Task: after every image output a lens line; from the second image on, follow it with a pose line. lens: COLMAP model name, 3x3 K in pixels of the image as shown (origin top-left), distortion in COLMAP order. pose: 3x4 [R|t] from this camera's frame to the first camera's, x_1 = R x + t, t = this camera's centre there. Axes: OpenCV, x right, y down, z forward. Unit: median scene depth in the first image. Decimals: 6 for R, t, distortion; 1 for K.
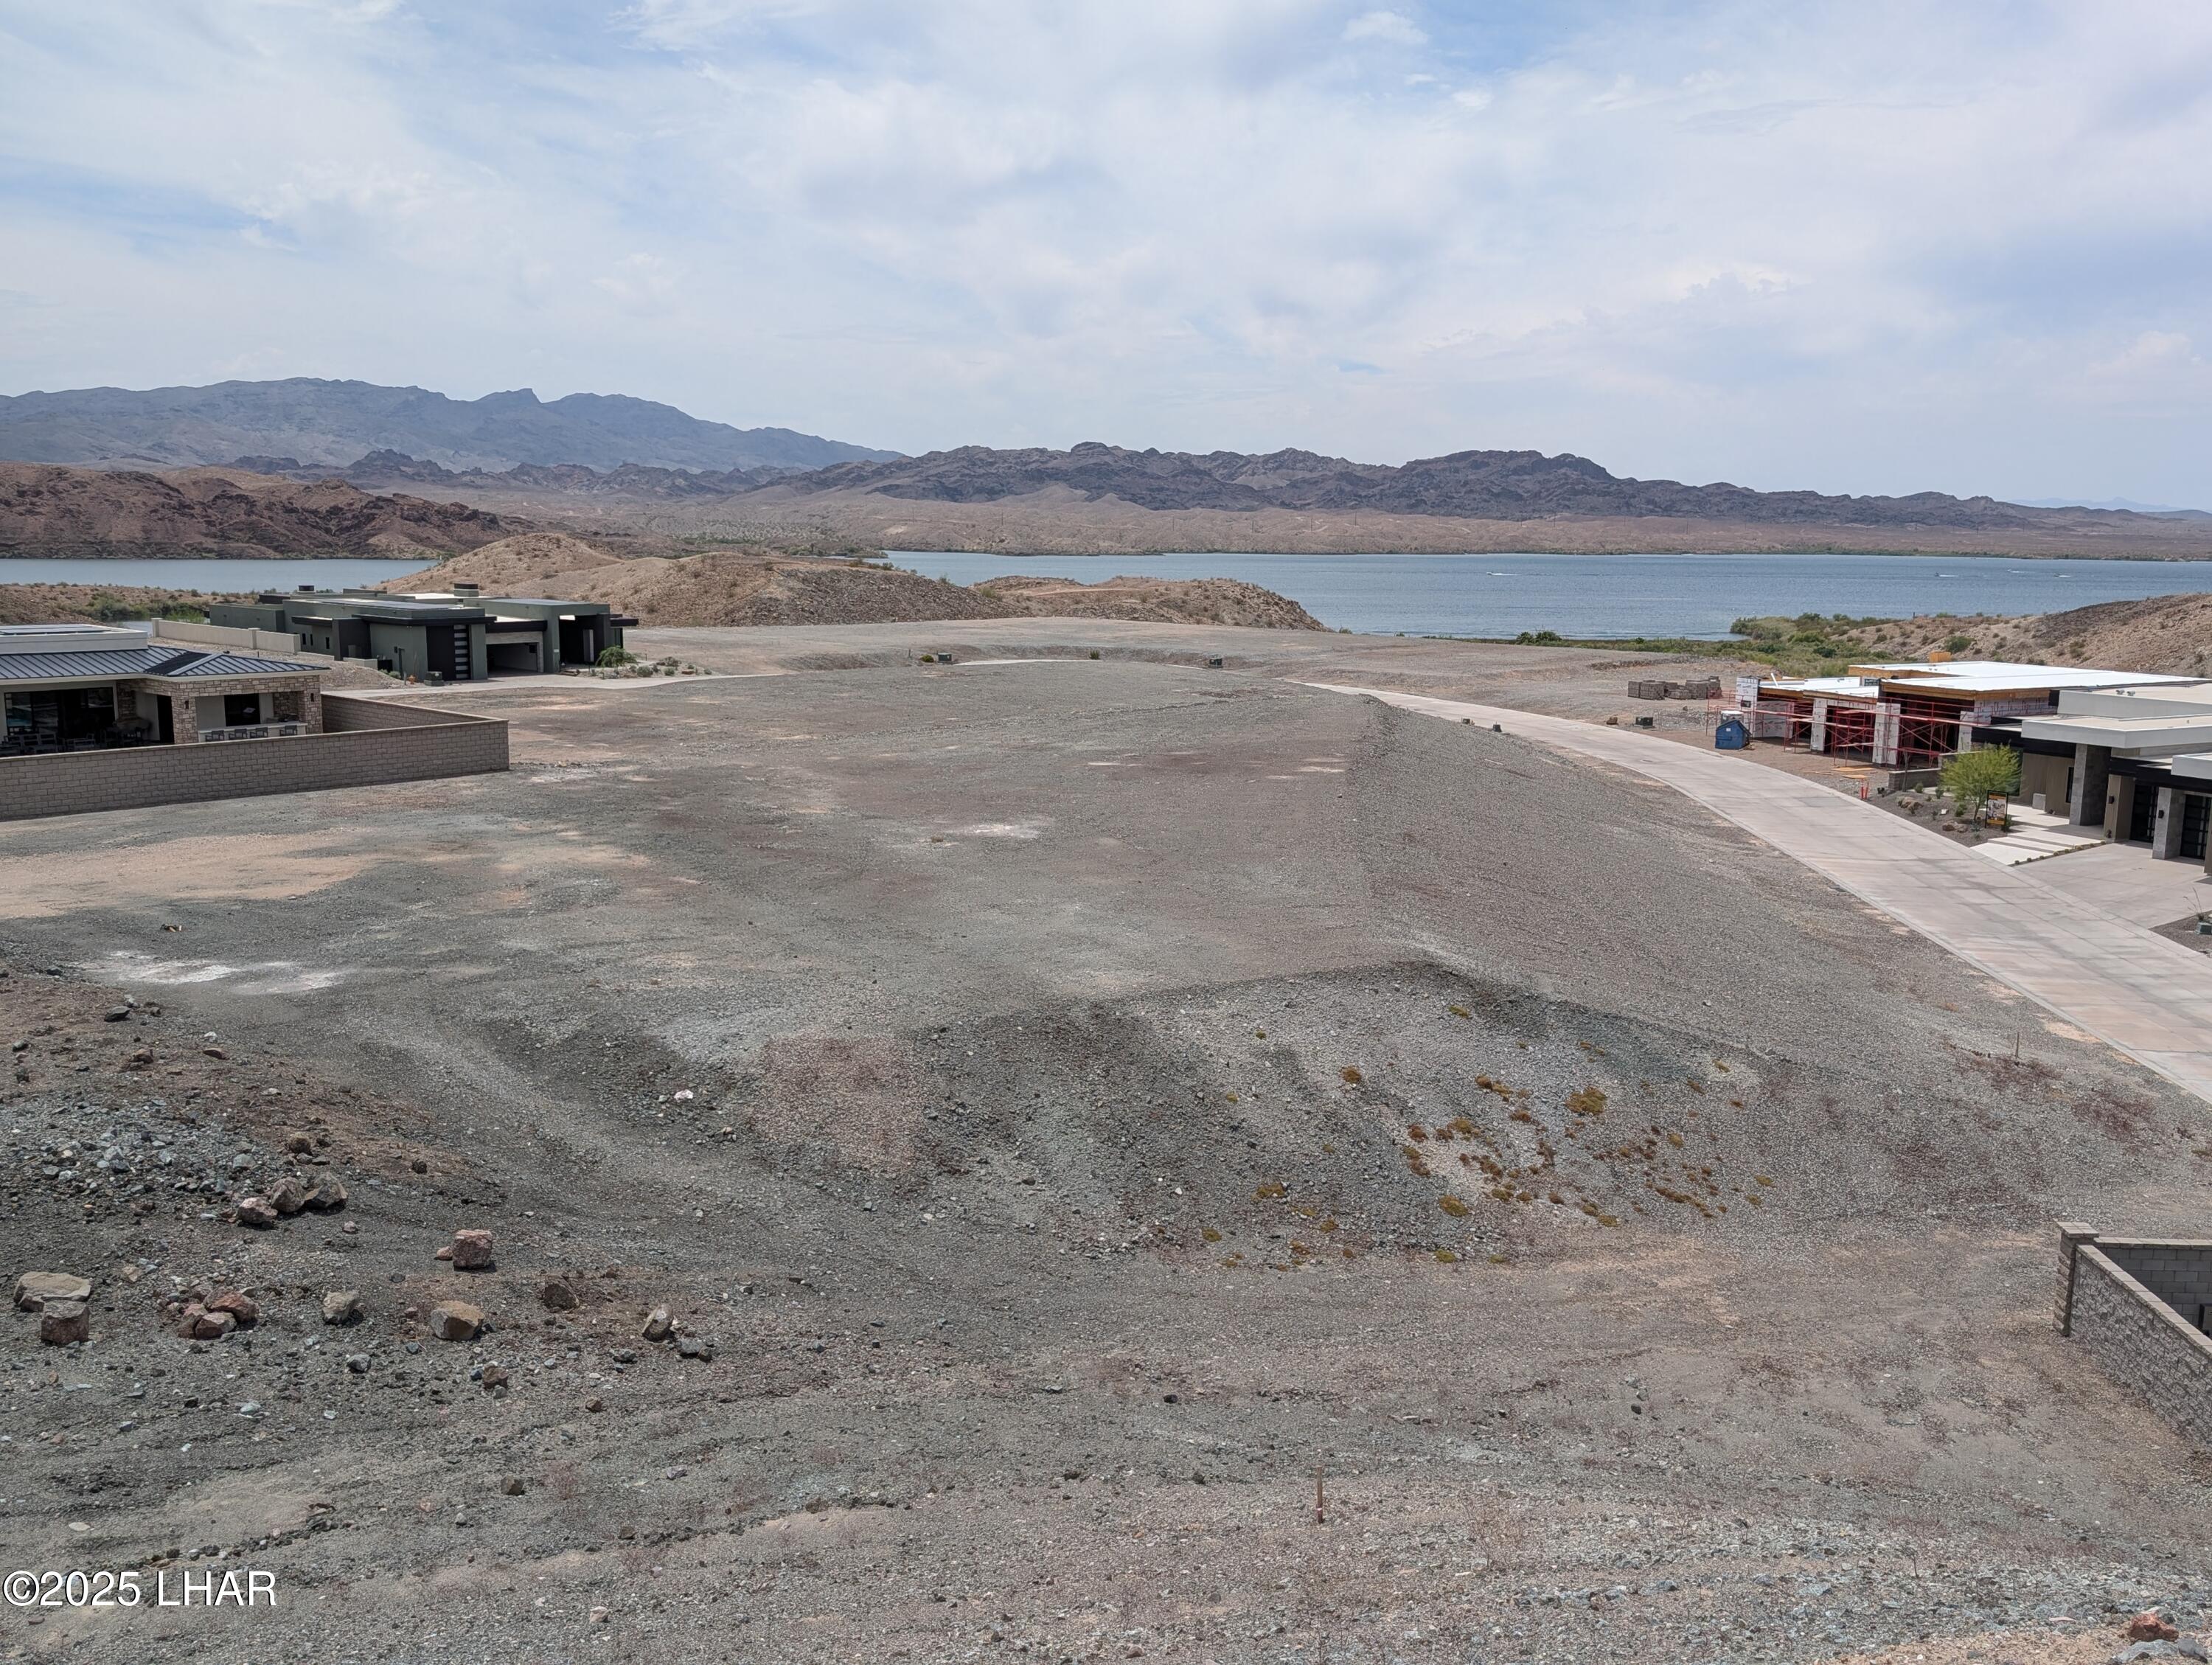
lens RADIAL K [[1799.7, 0, 1093.7], [0, 1799.7, 867.4], [0, 0, 1]] dist [0.008683, -0.002584]
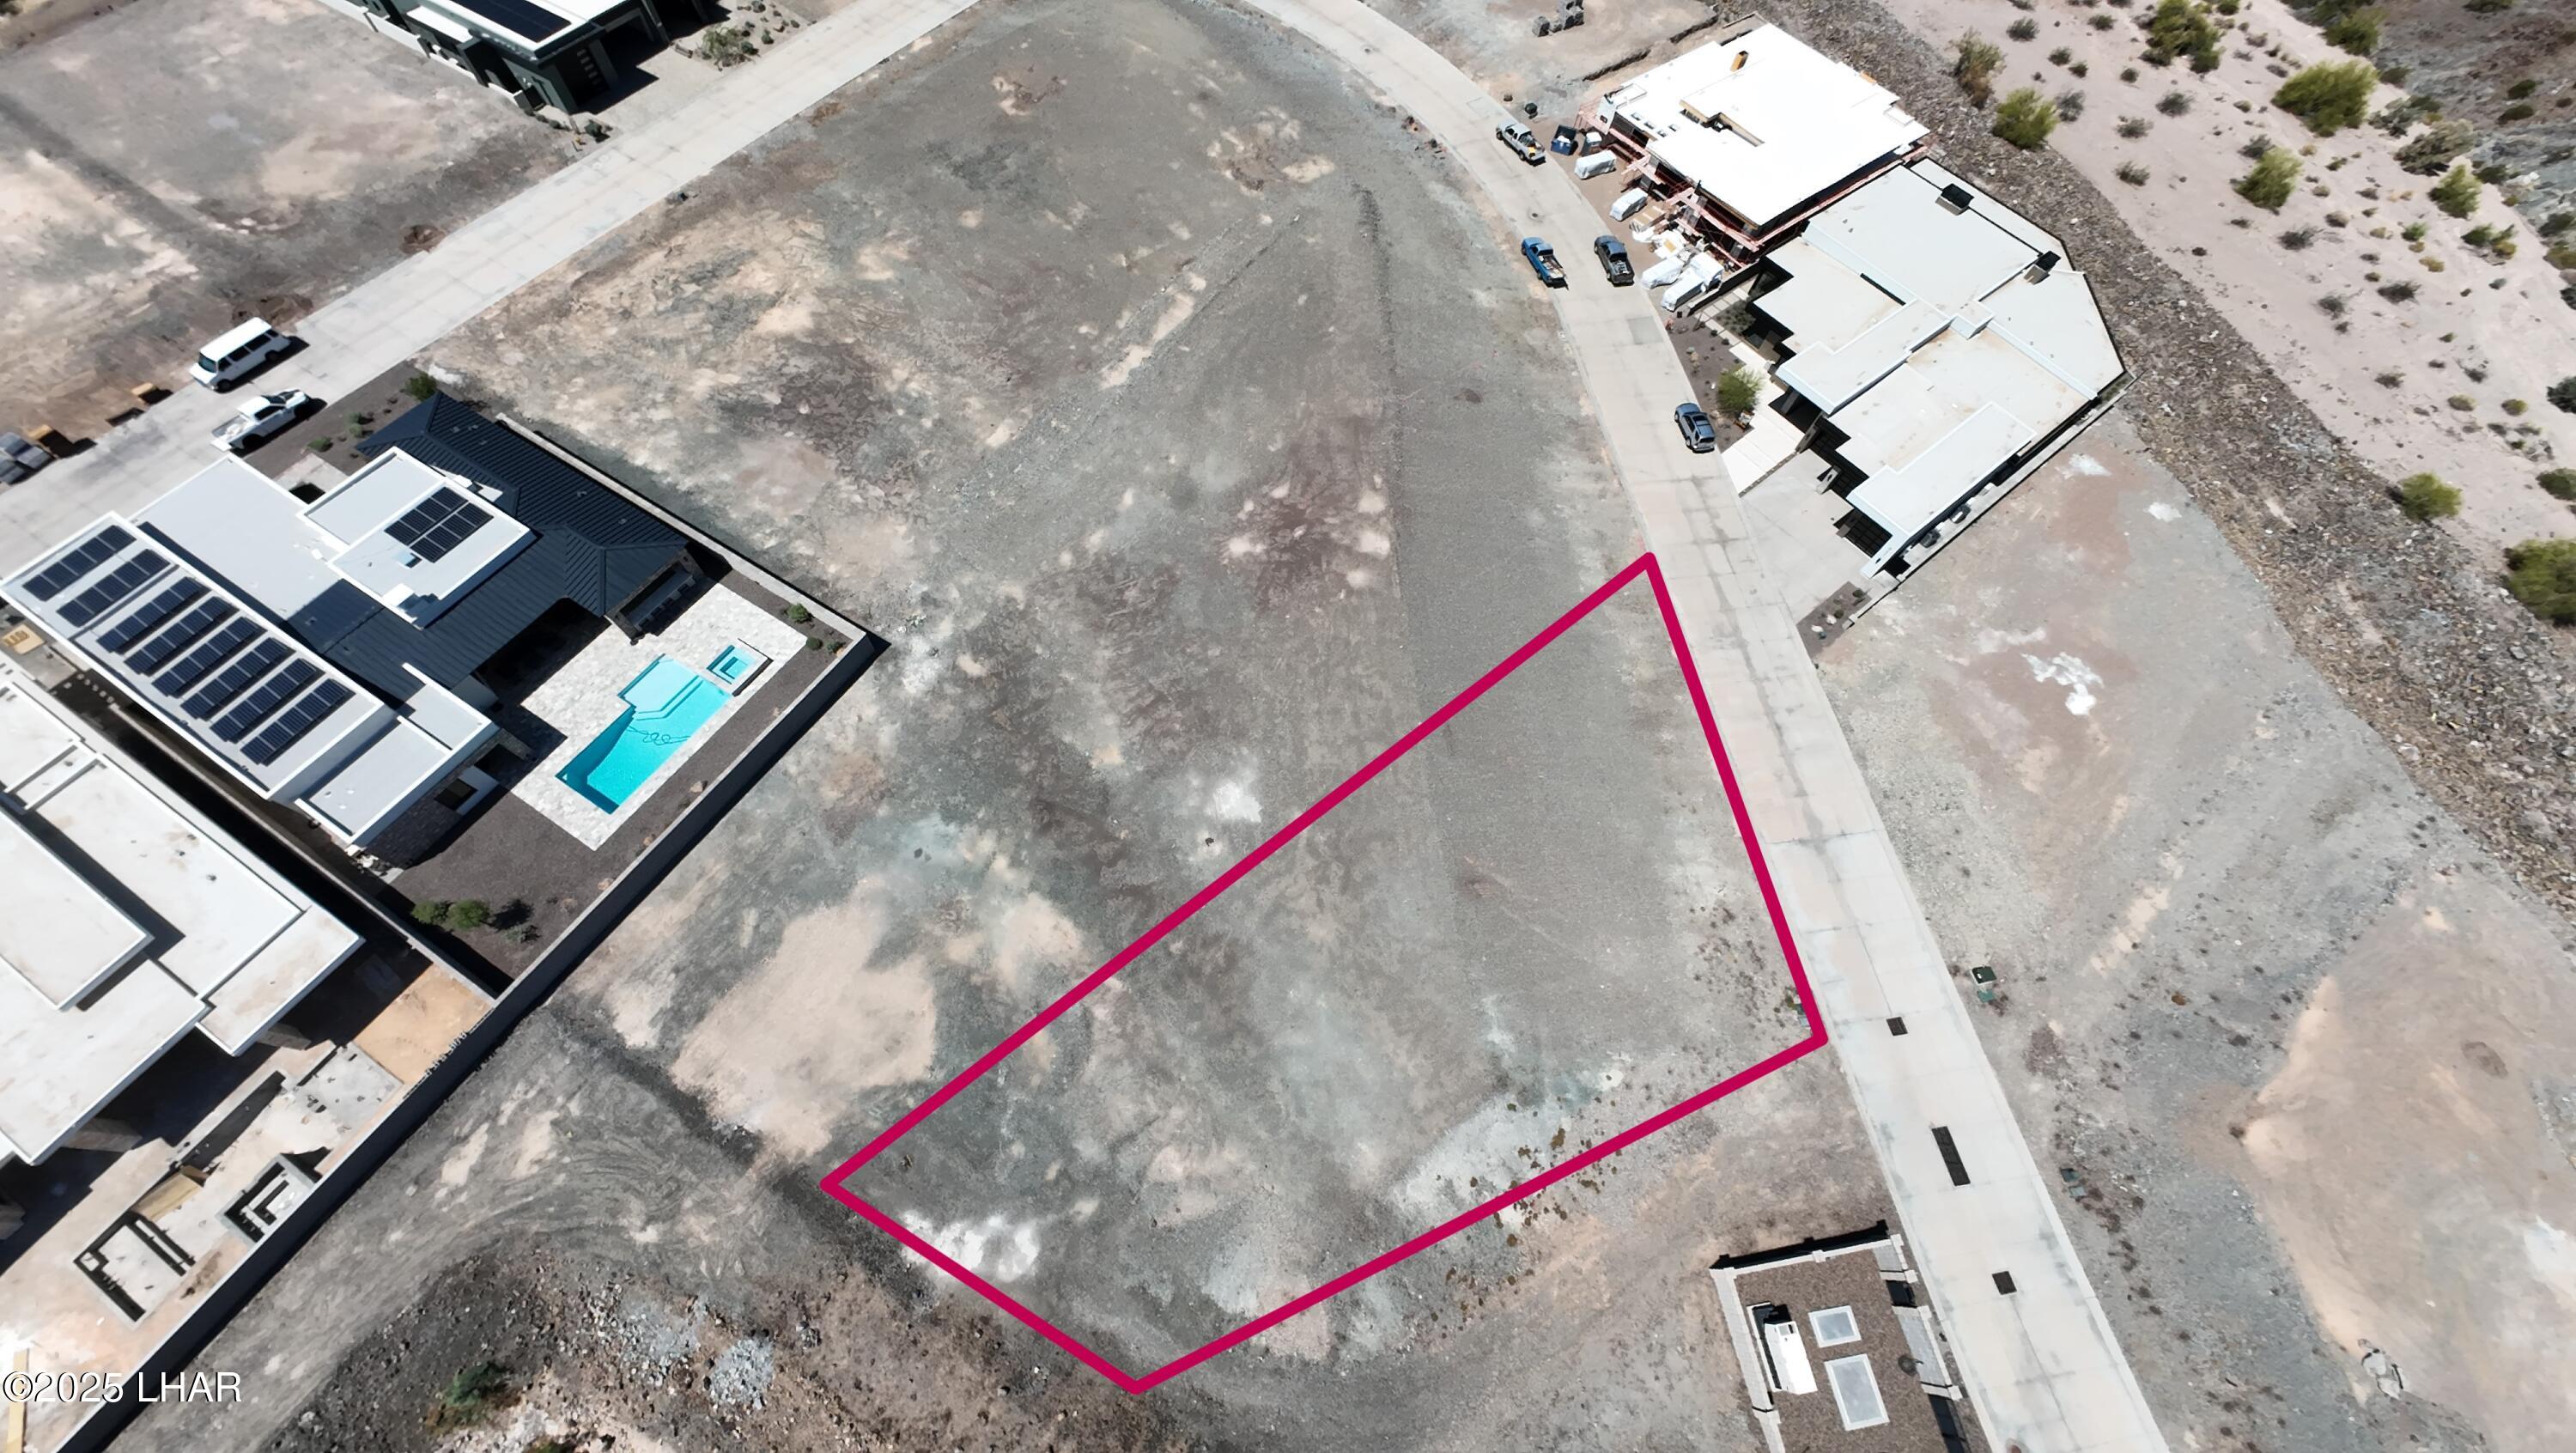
lens RADIAL K [[986.8, 0, 1285.7], [0, 986.8, 720.3], [0, 0, 1]] dist [-0.000018, -0.001265]
pose [[0.979362, -0.148856, 0.136719, -0.194706], [-0.015798, 0.617996, 0.786022, -1.314993], [-0.201496, -0.771960, 0.602890, 0.729336]]
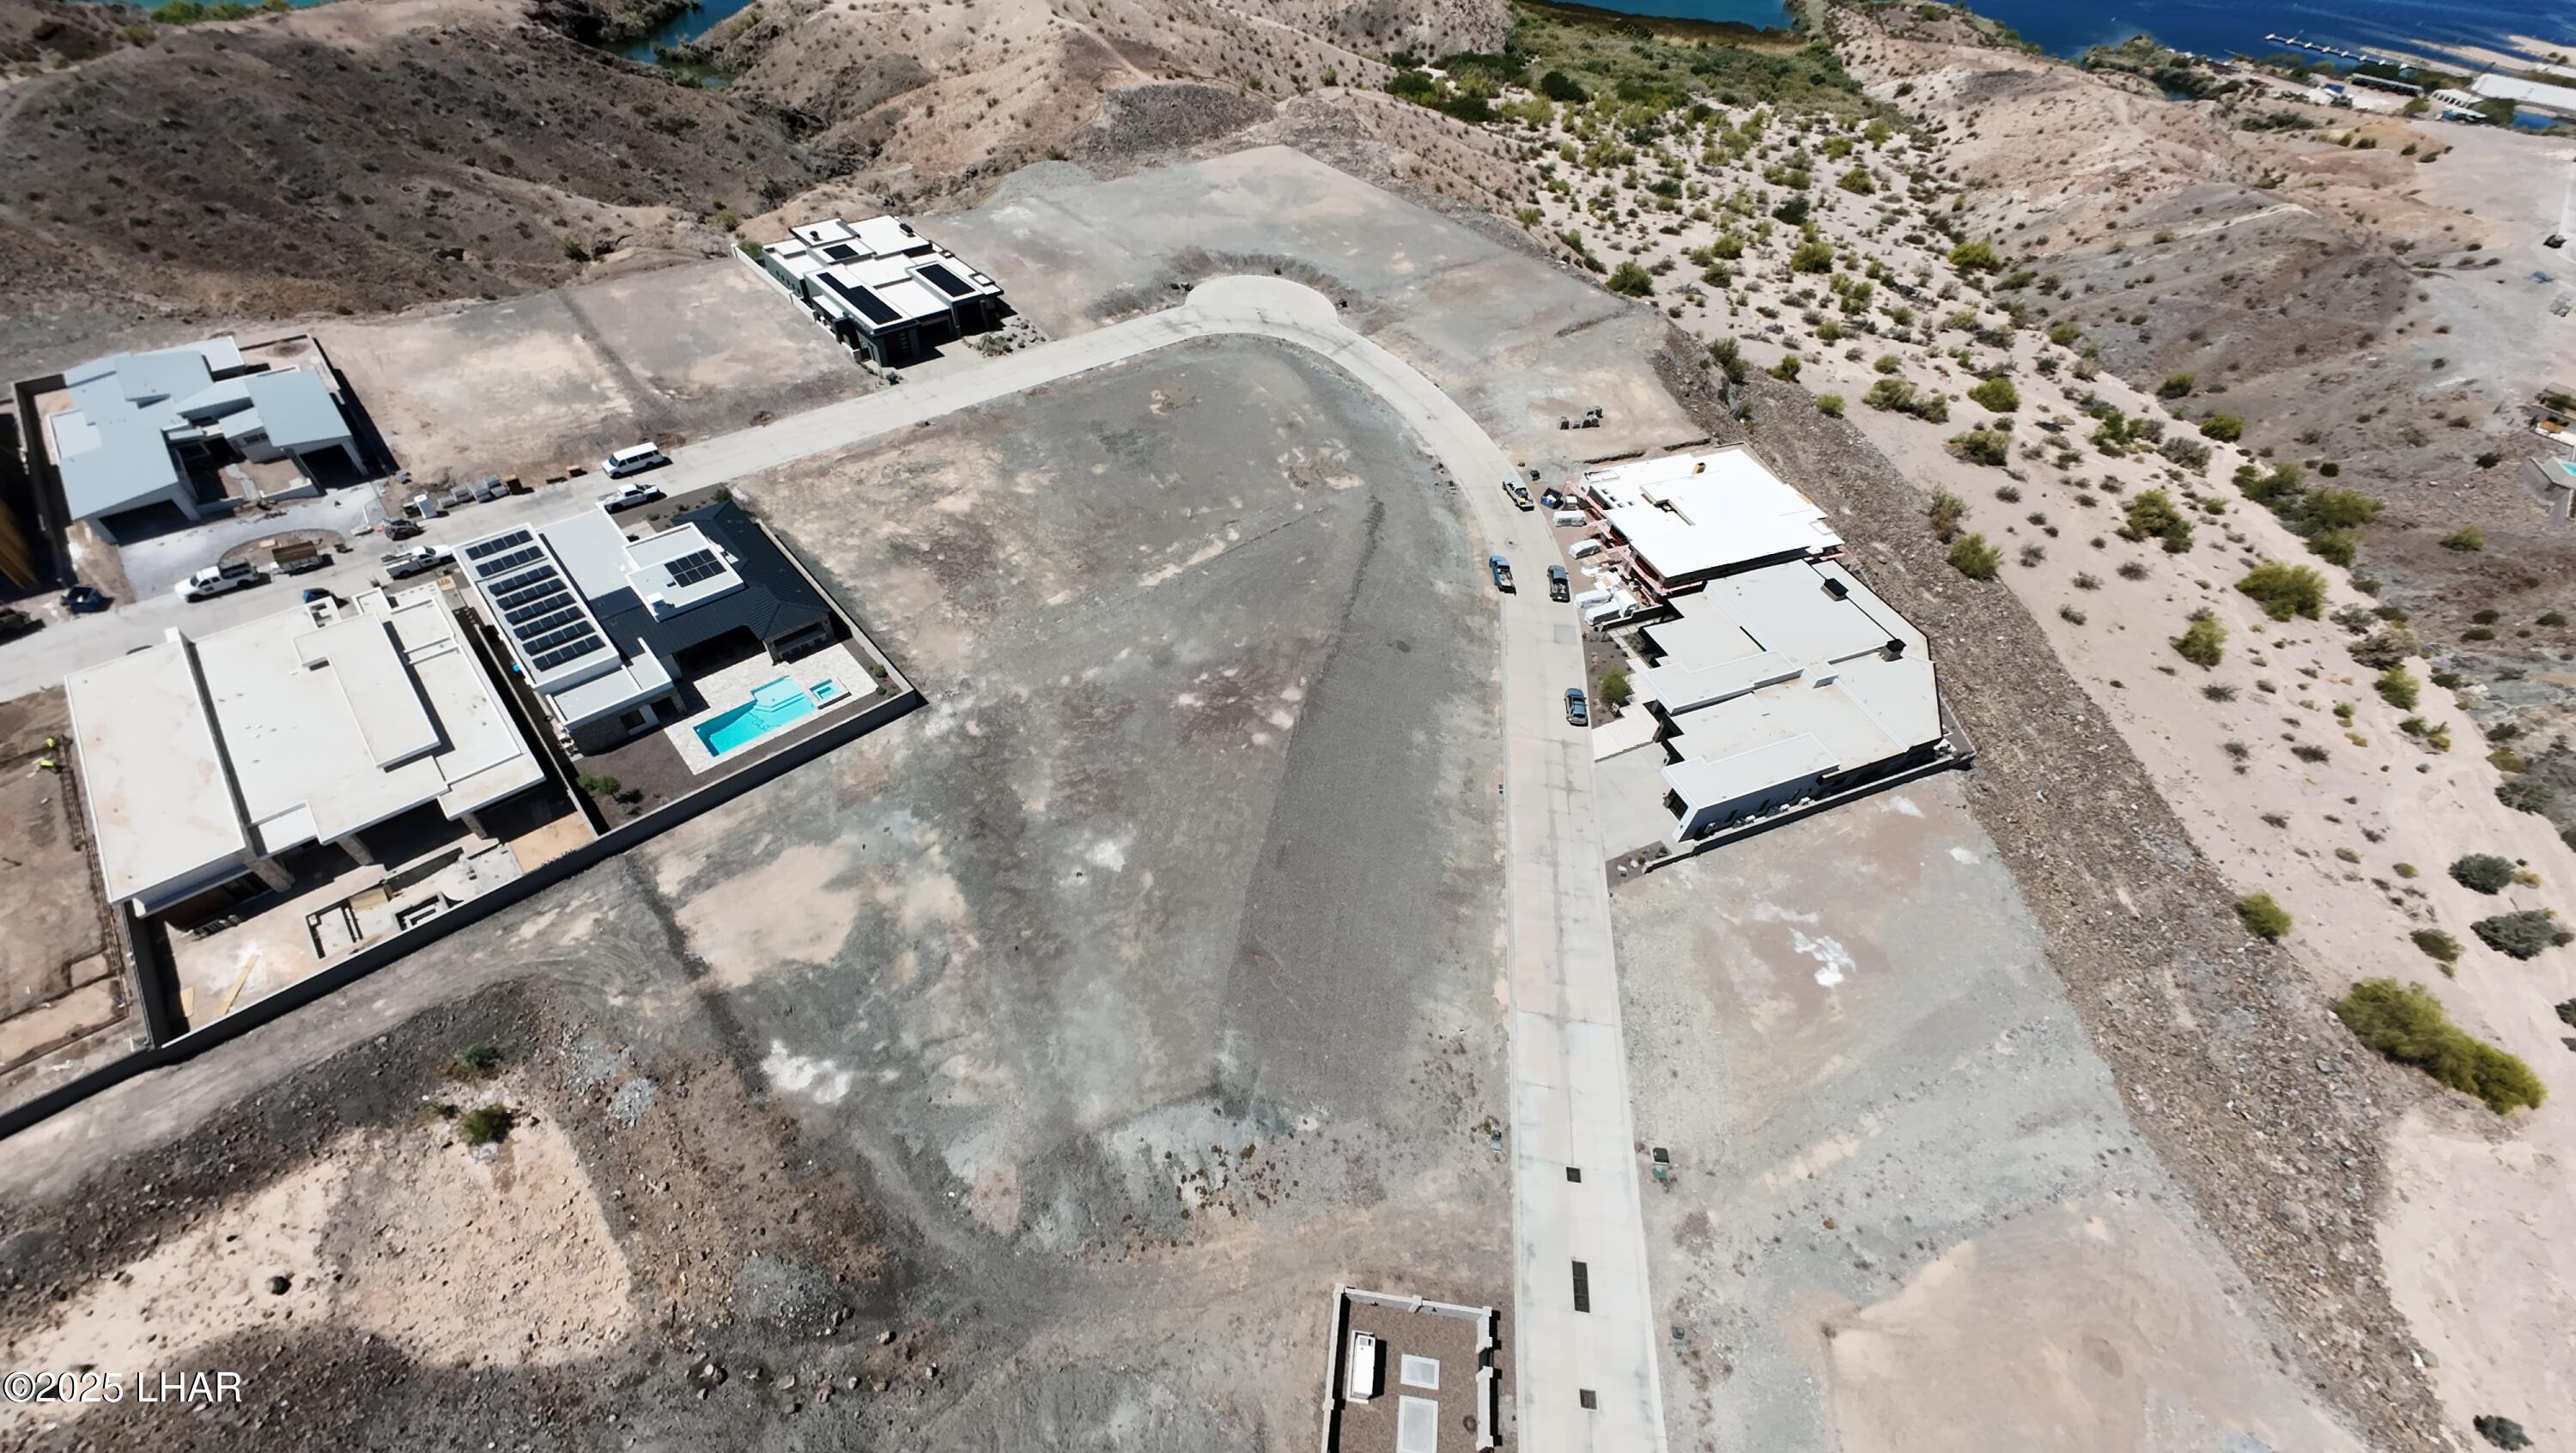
lens RADIAL K [[987.3, 0, 1284.3], [0, 987.3, 720.1], [0, 0, 1]] dist [-0.000512, -0.000965]
pose [[0.993867, 0.110571, -0.001577, 0.264879], [-0.088479, 0.803686, 0.588439, -1.540657], [0.066332, -0.584690, 0.808540, 0.056779]]
